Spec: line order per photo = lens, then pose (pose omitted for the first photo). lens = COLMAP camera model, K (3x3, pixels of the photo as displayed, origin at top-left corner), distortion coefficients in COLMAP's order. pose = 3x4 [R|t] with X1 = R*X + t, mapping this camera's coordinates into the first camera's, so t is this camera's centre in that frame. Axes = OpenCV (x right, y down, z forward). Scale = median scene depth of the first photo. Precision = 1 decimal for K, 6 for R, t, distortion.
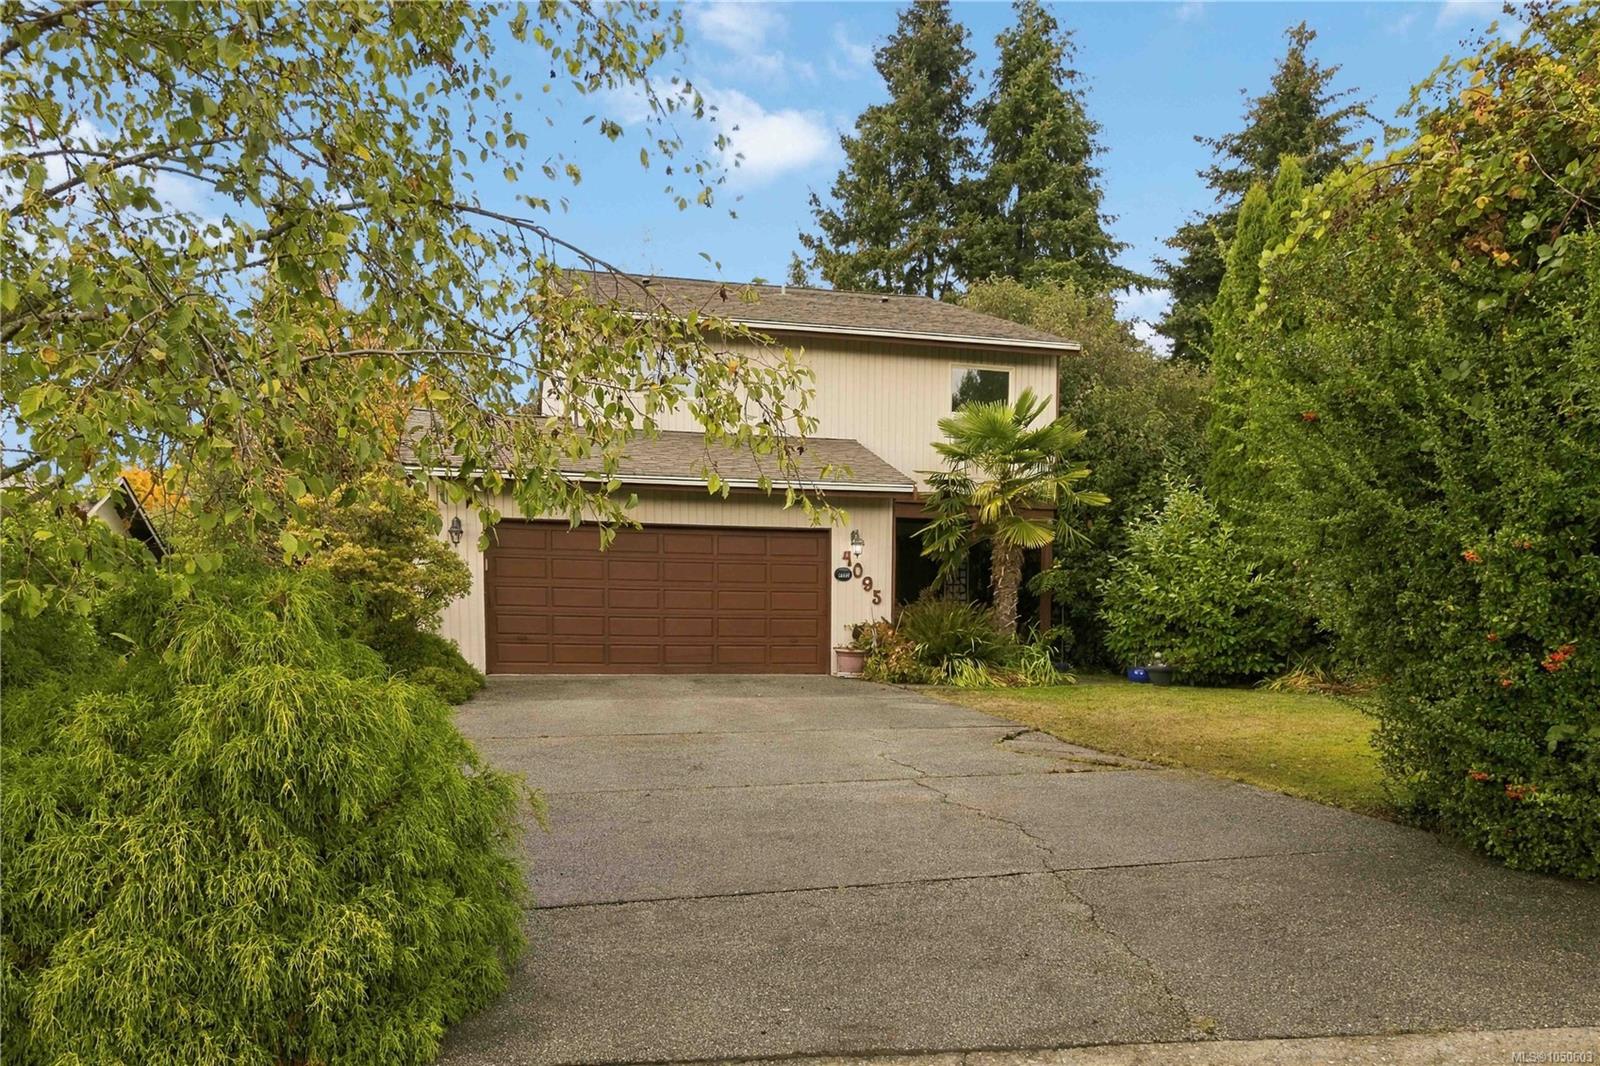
lens RADIAL K [[1252.3, 0, 803.3], [0, 1252.3, 528.7], [0, 0, 1]] dist [-0.008519, 0.001820]
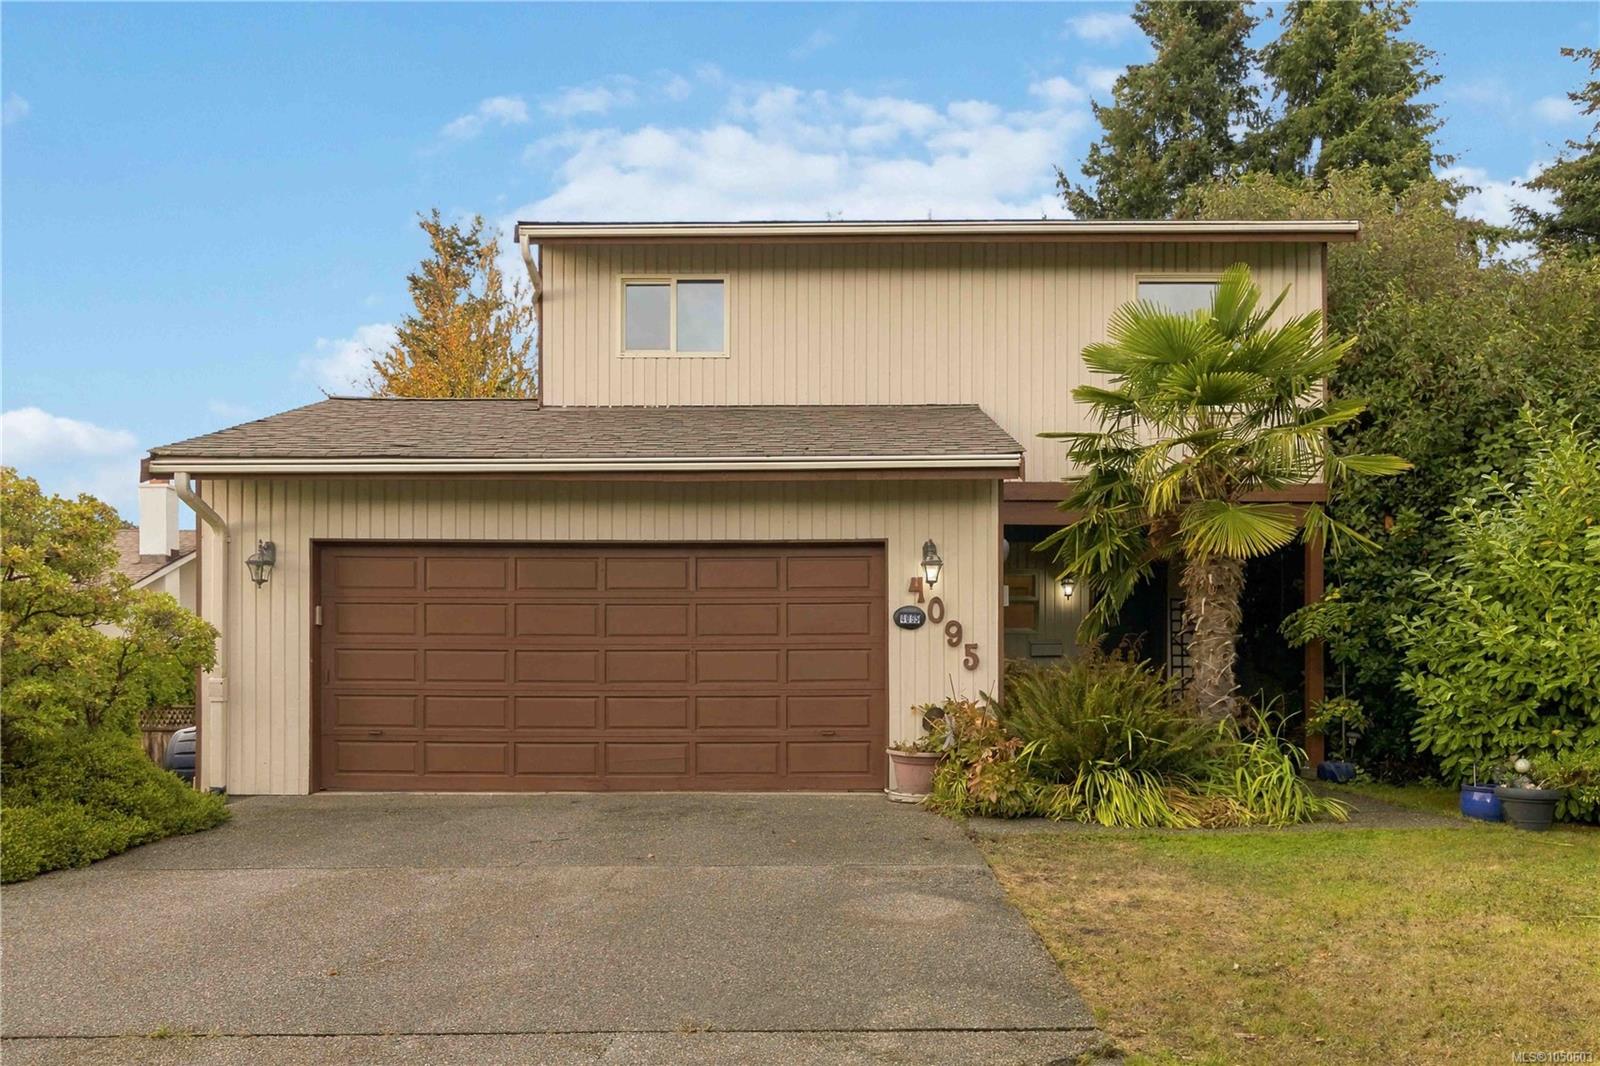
lens RADIAL K [[1252.3, 0, 797.5], [0, 1252.3, 548.1], [0, 0, 1]] dist [-0.008519, 0.001820]
pose [[0.965546, -0.038235, -0.257409, 0.129403], [0.030580, 0.998965, -0.033678, 0.021941], [0.258430, 0.024647, 0.965715, 0.422829]]
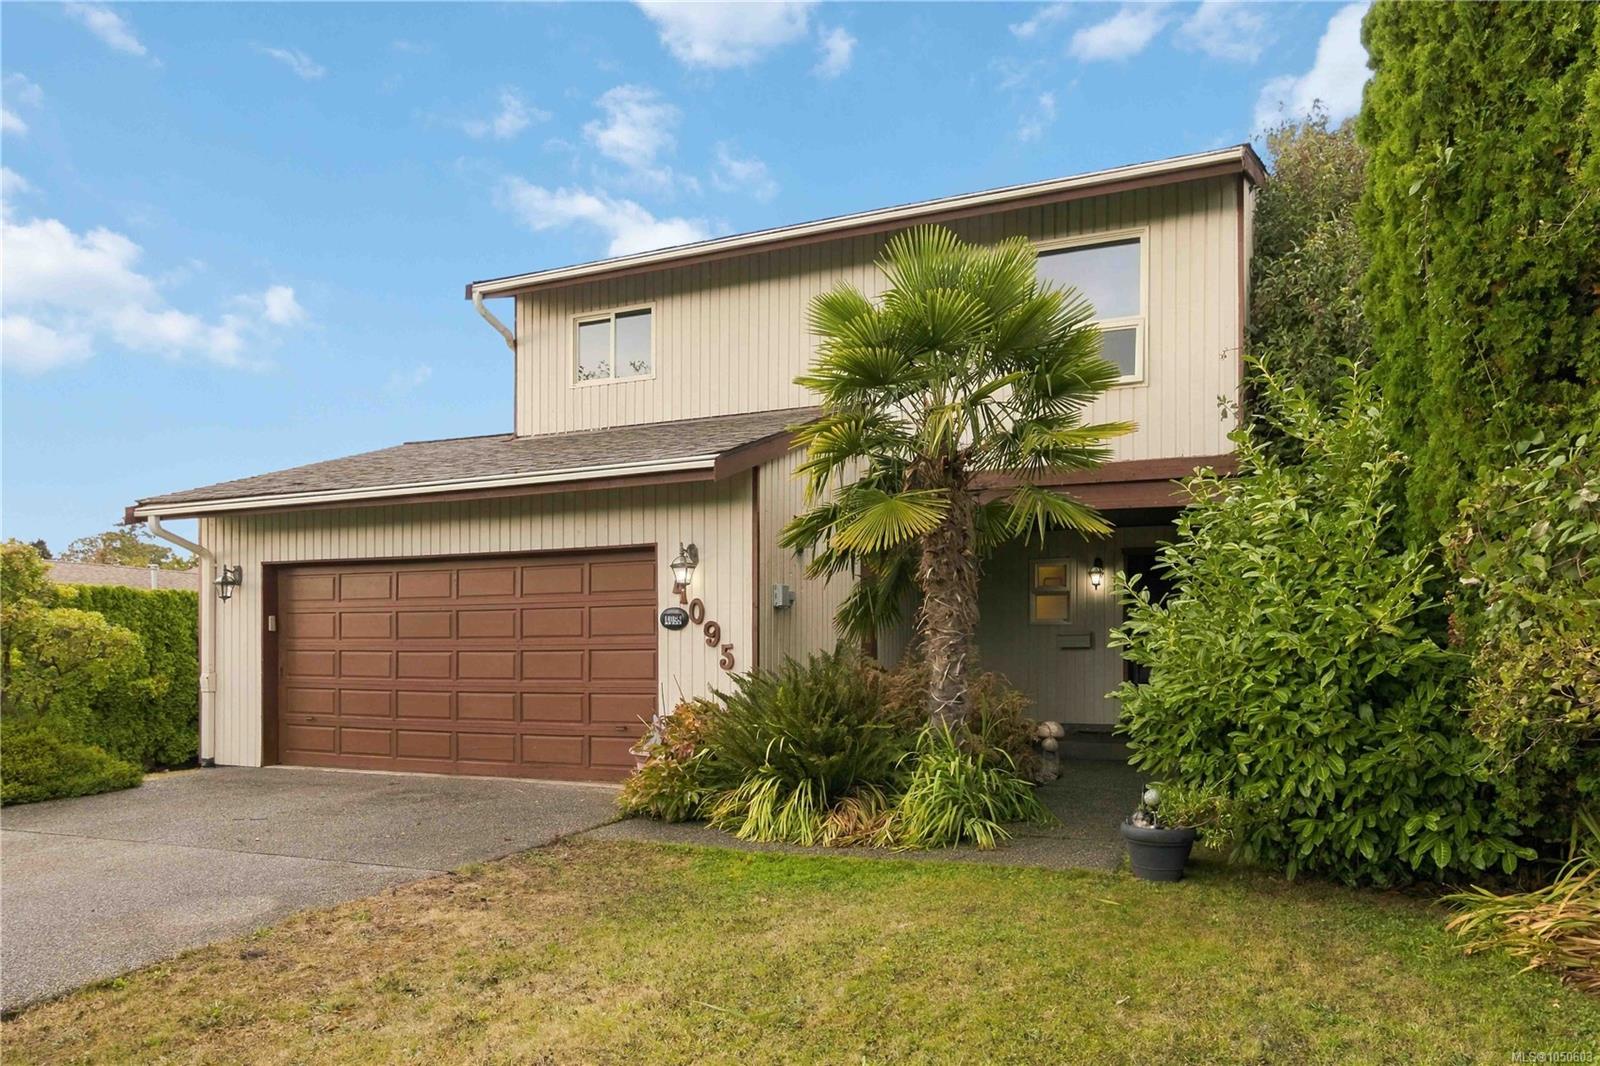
lens RADIAL K [[1089.4, 0, 791.2], [0, 1089.4, 564.1], [0, 0, 1]] dist [-0.005883, -0.000681]
pose [[0.780041, -0.064897, -0.622353, 0.390737], [0.056611, 0.997848, -0.033098, 0.030346], [0.623162, -0.009414, 0.782036, 0.621374]]
